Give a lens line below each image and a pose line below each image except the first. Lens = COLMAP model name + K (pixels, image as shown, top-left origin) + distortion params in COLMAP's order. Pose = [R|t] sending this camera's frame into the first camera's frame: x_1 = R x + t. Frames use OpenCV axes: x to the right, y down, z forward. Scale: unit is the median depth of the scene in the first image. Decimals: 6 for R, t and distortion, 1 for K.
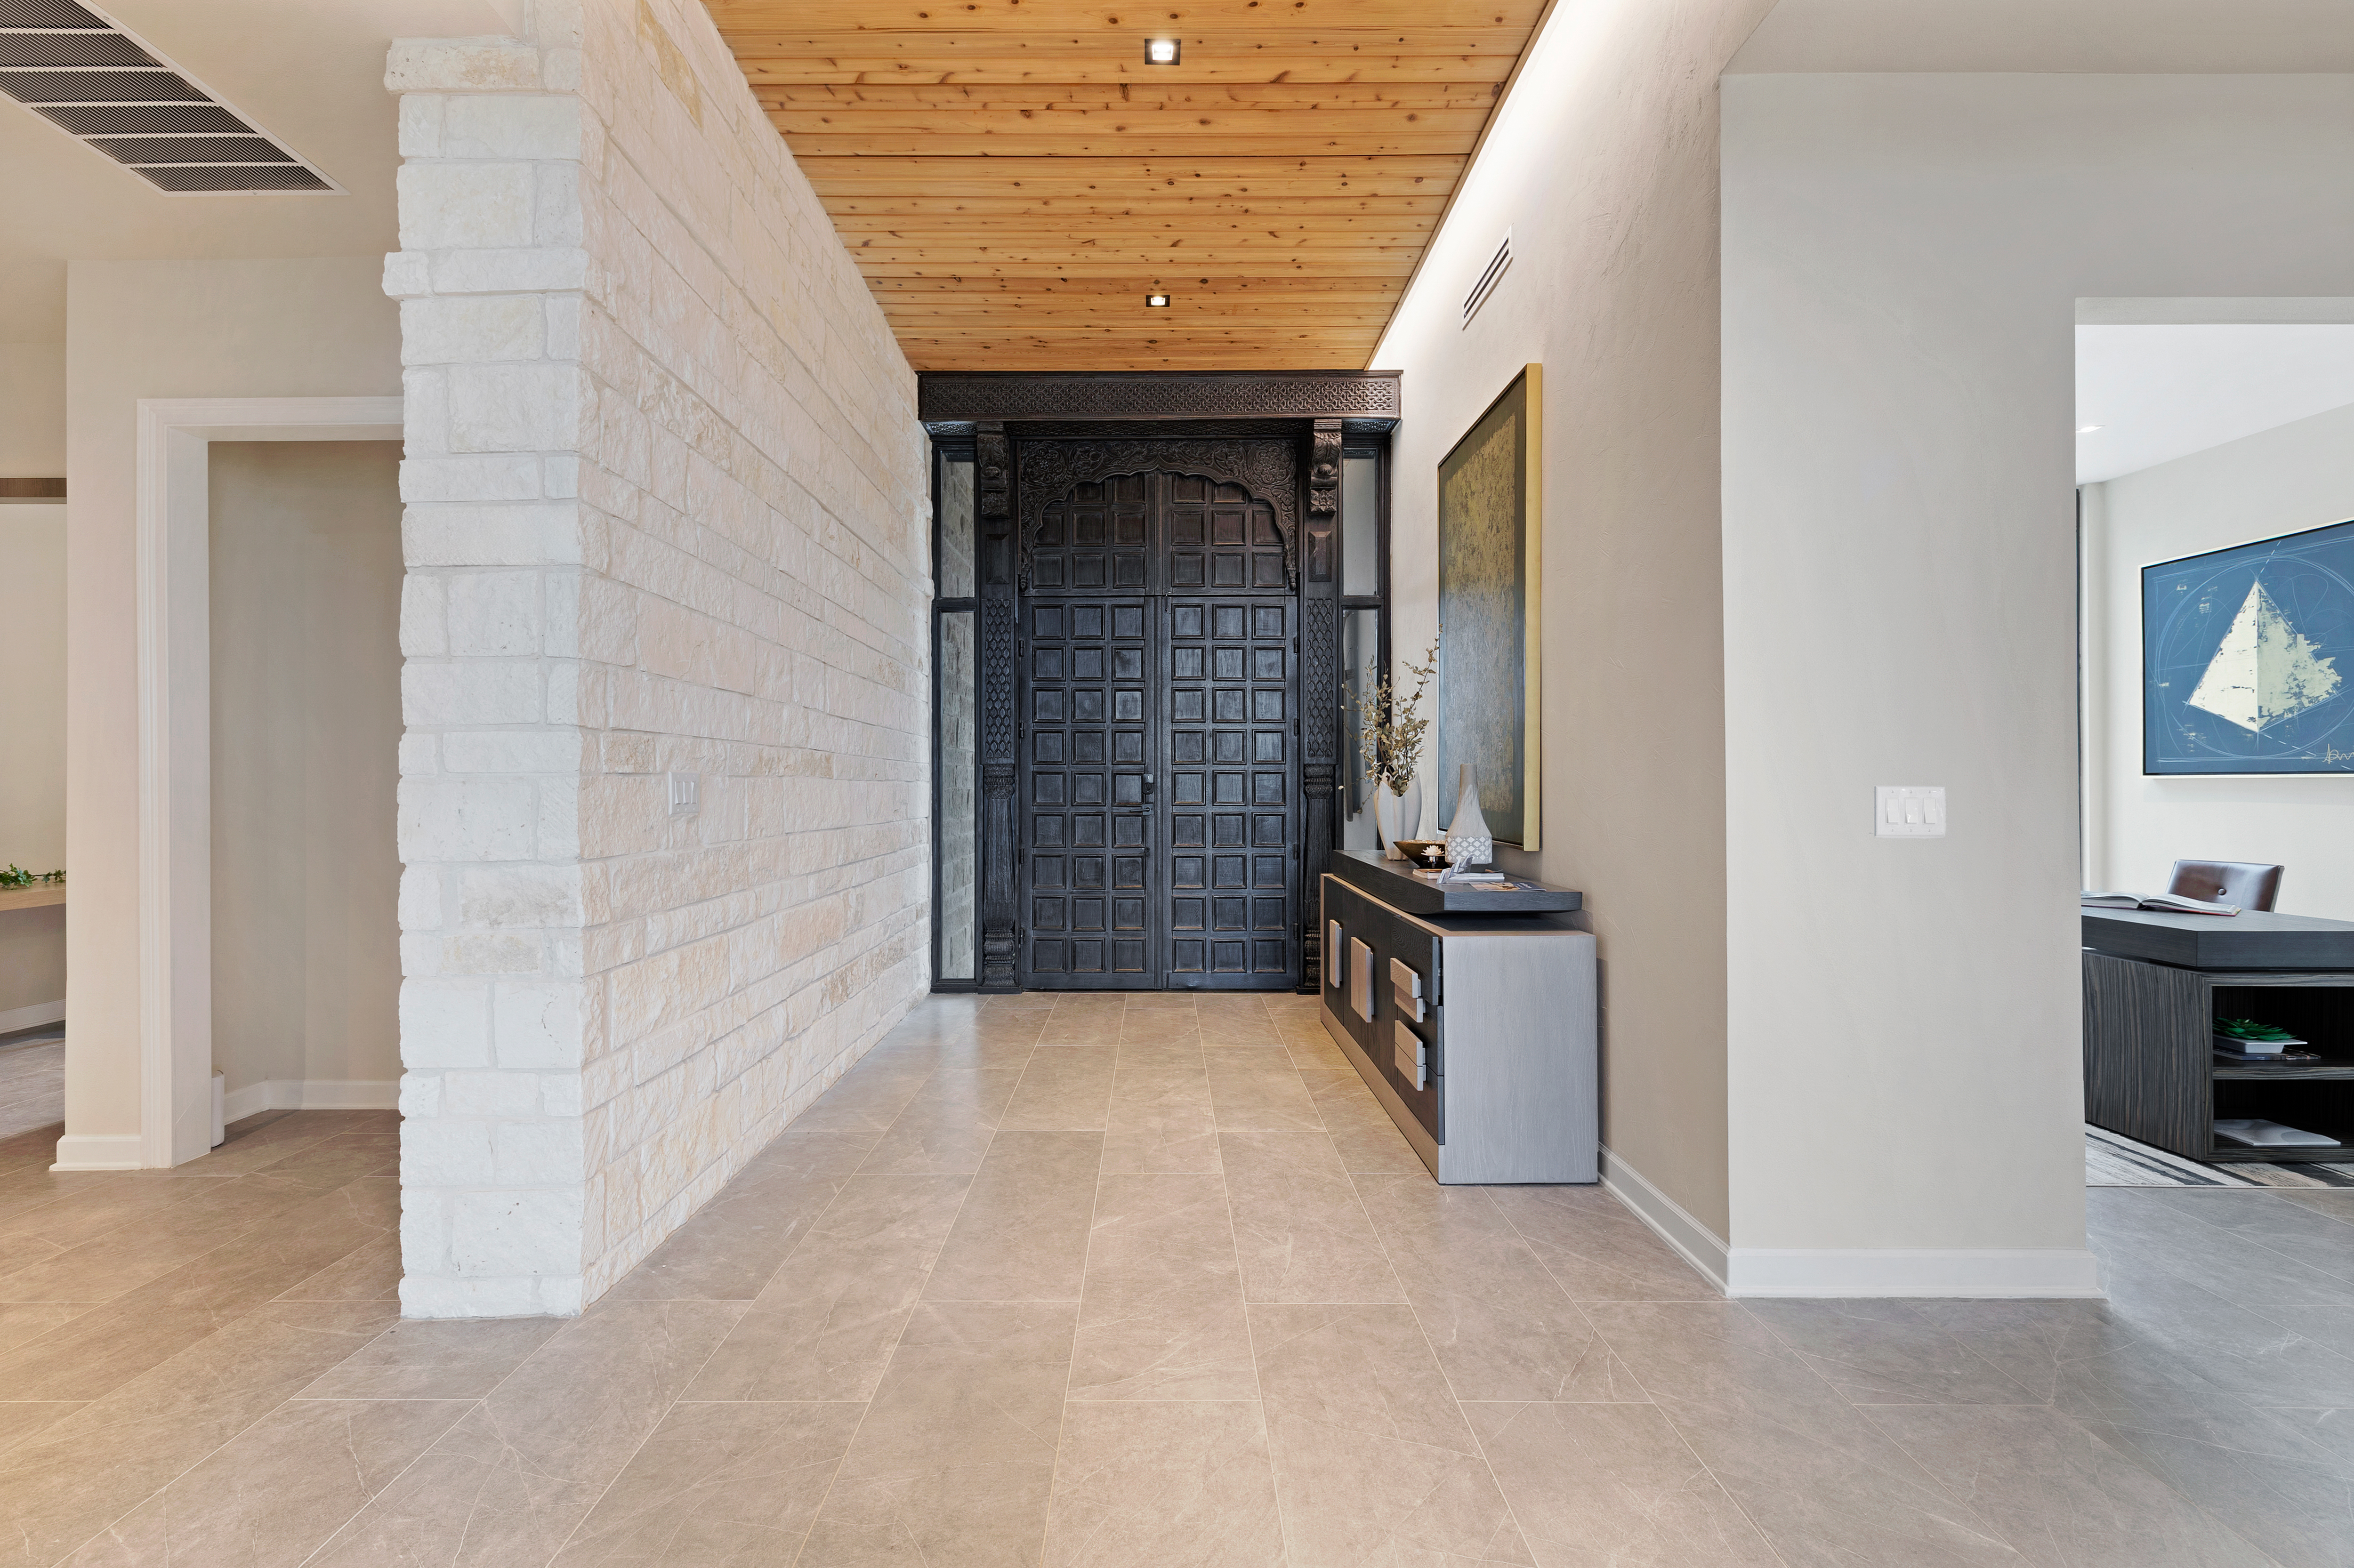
lens RADIAL K [[998.9, 0, 1158.8], [0, 998.9, 781.4], [0, 0, 1]] dist [-0.001773, 0.001248]
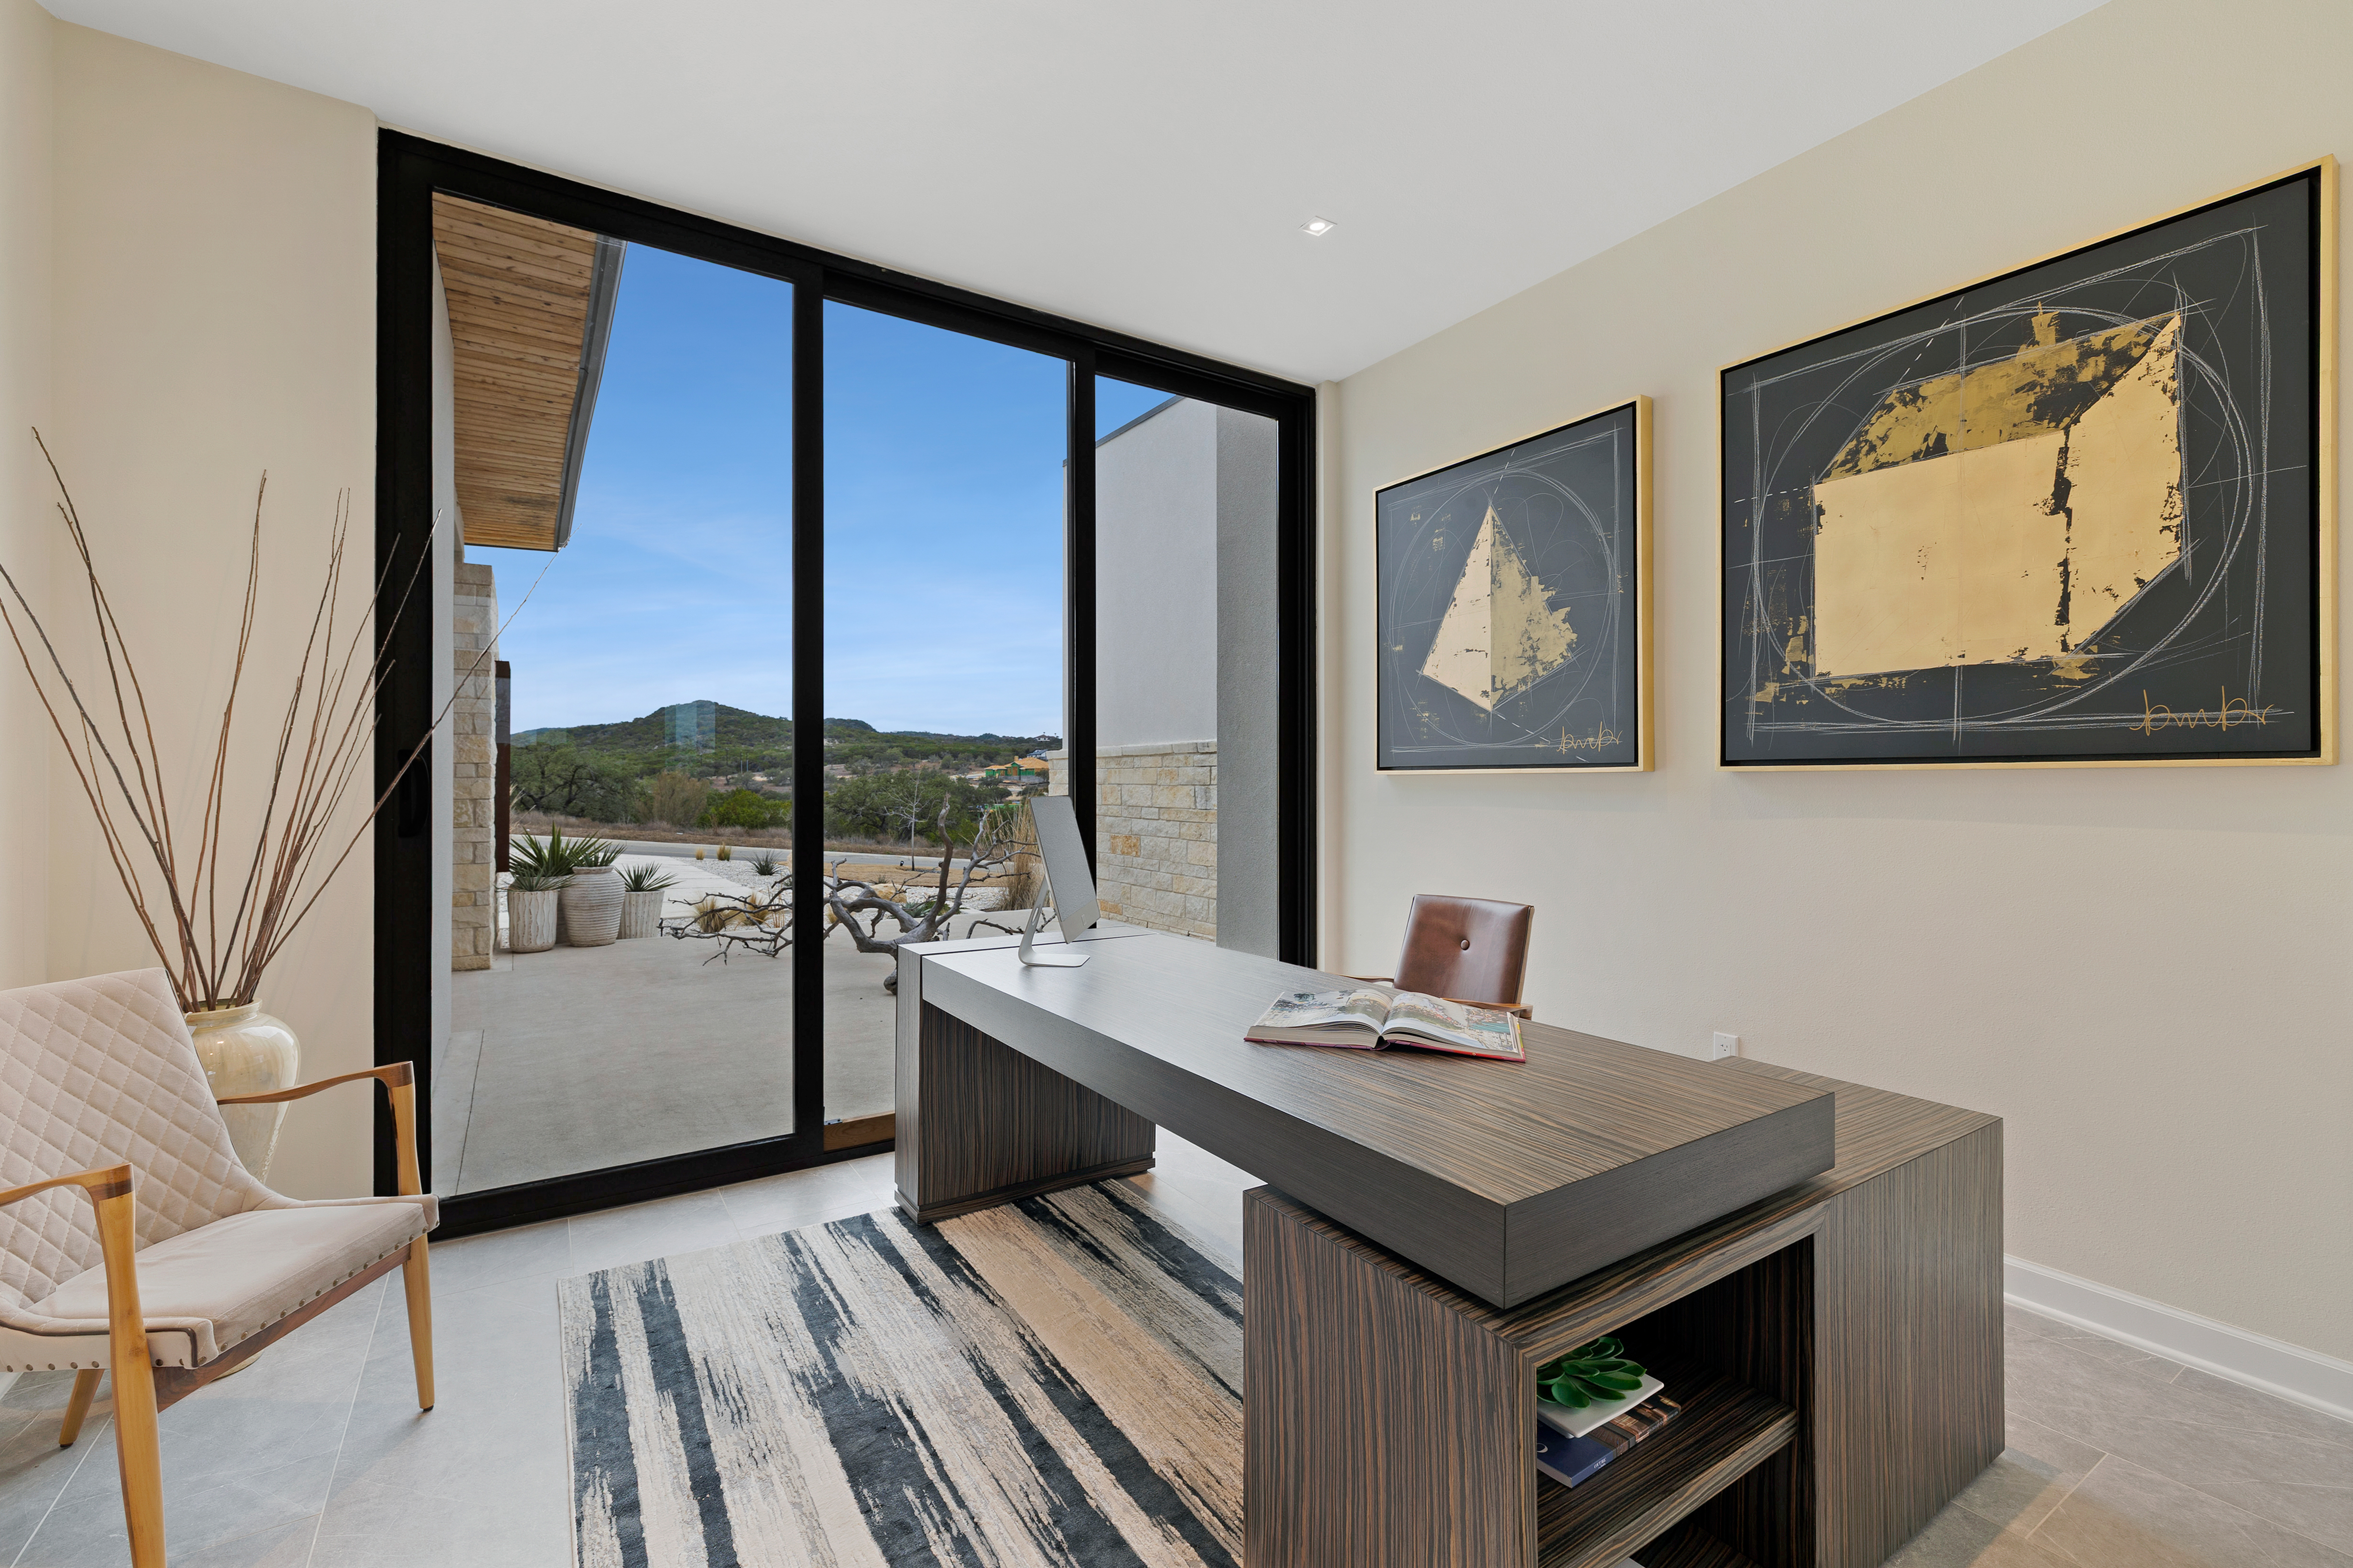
lens RADIAL K [[998.5, 0, 1171.8], [0, 998.5, 784.4], [0, 0, 1]] dist [-0.001773, 0.001248]
pose [[0.835869, -0.000715, 0.548928, 0.506791], [-0.001401, 0.999993, 0.003435, 0.002219], [-0.548927, -0.003640, 0.835863, 0.520924]]
